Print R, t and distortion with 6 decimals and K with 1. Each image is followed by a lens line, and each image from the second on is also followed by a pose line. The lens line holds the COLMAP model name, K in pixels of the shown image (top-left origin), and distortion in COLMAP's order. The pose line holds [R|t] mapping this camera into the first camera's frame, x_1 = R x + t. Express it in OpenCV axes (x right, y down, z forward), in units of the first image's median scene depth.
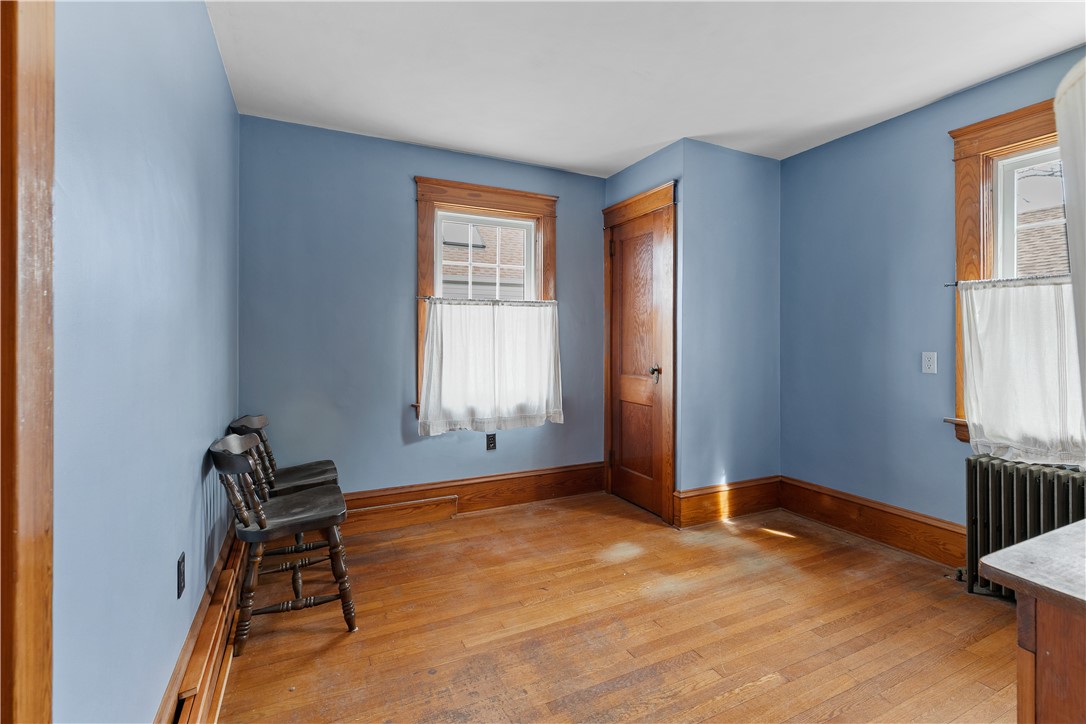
lens RADIAL K [[502.8, 0, 558.9], [0, 502.8, 326.7], [0, 0, 1]] dist [-0.000256, -0.000026]
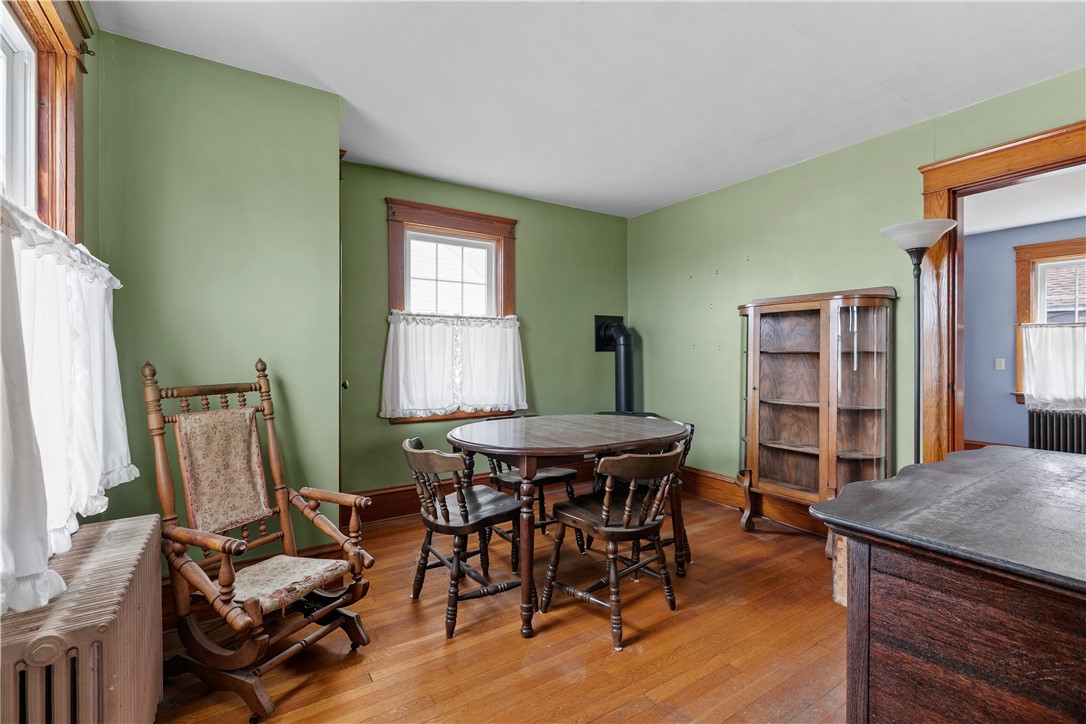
lens RADIAL K [[488.7, 0, 548.6], [0, 488.7, 356.1], [0, 0, 1]] dist [-0.000501, -0.000120]
pose [[0.993736, -0.009376, 0.111363, -1.290130], [0.006128, 0.999547, 0.029473, -0.031758], [-0.111589, -0.028606, 0.993343, -0.727680]]
